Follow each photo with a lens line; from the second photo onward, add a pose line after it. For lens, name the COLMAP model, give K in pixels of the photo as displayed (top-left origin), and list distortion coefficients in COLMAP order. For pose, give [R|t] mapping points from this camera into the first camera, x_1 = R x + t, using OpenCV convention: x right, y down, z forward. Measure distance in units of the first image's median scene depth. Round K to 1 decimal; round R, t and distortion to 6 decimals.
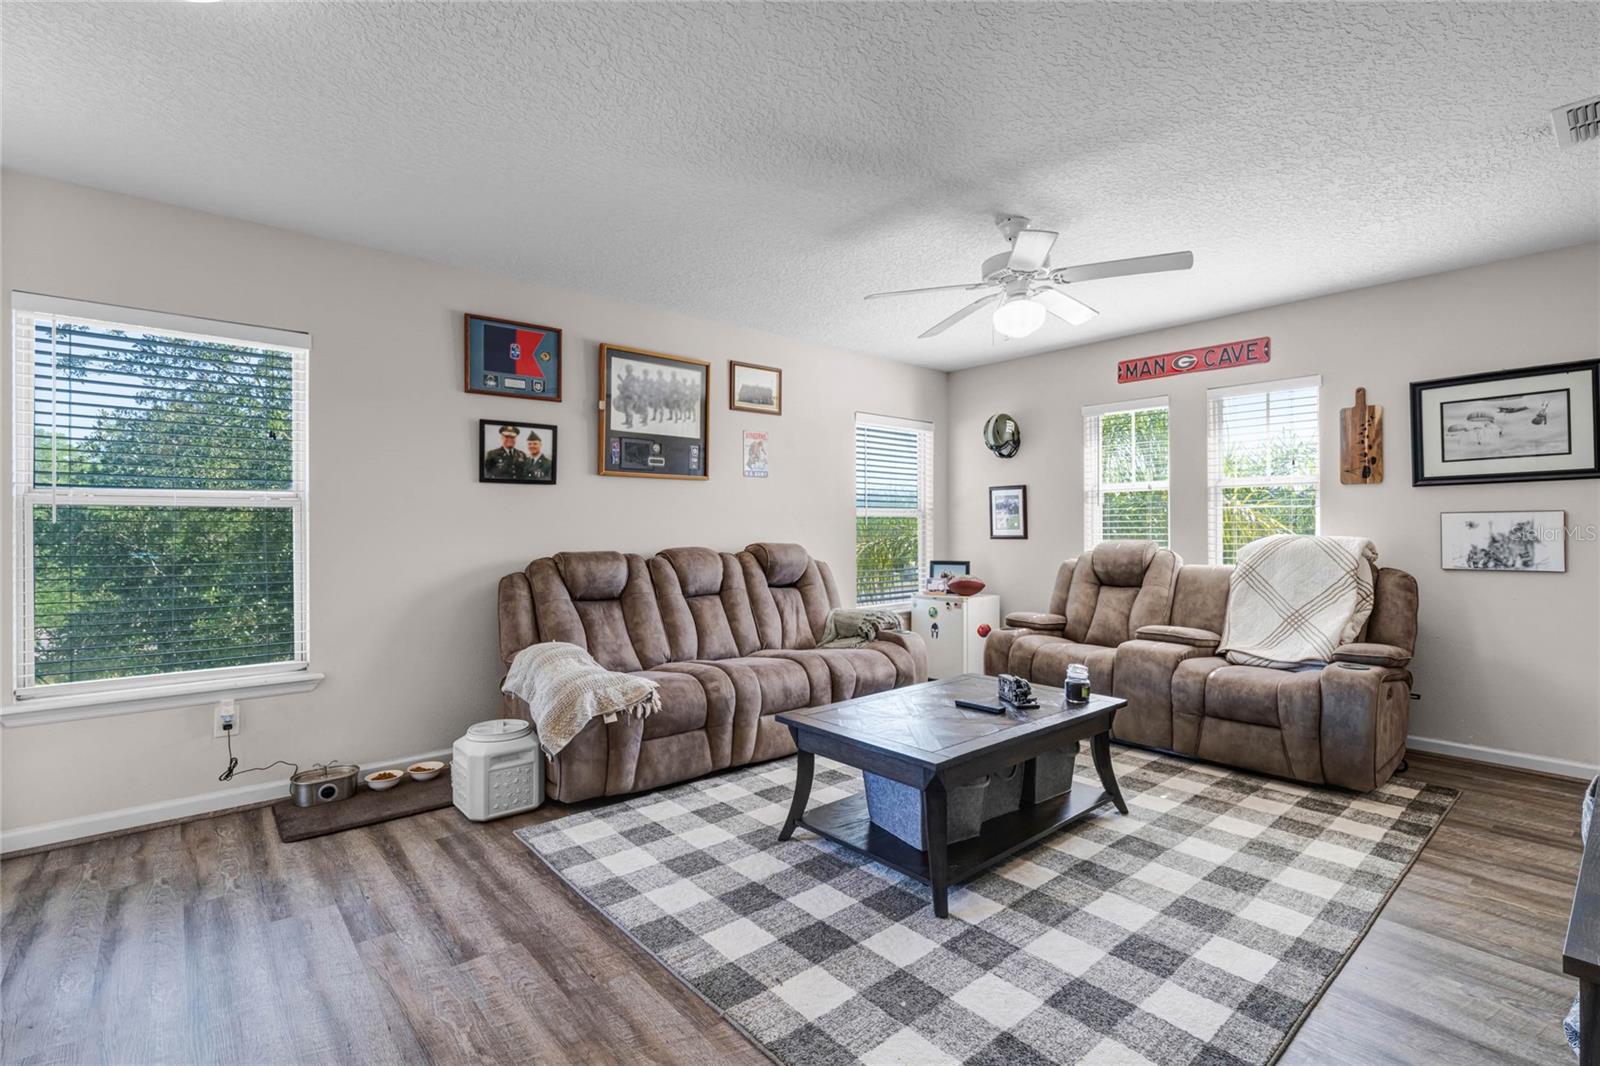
lens RADIAL K [[732.6, 0, 798.9], [0, 732.6, 530.6], [0, 0, 1]] dist [0.002388, -0.000122]
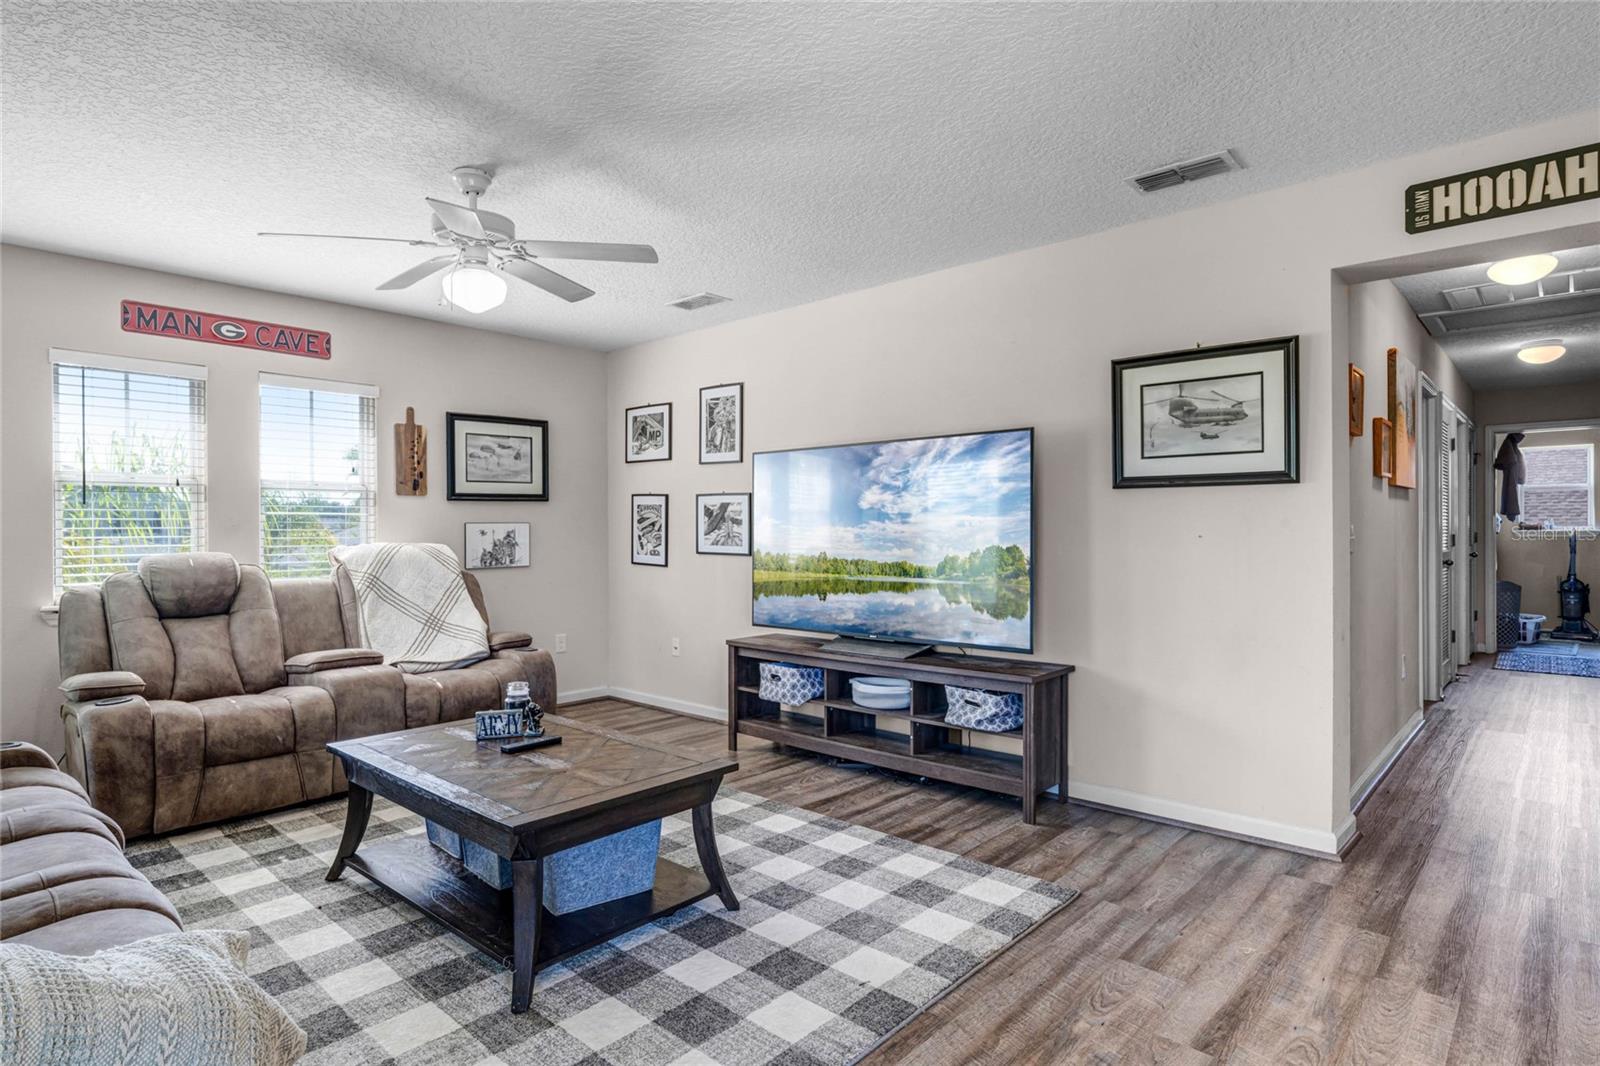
lens RADIAL K [[858.8, 0, 792.0], [0, 858.8, 538.5], [0, 0, 1]] dist [-0.012286, -0.001104]
pose [[-0.121718, -0.006535, 0.992543, -0.609325], [0.008562, 0.999934, 0.007634, -0.004727], [-0.992528, 0.009427, -0.121654, 0.636269]]
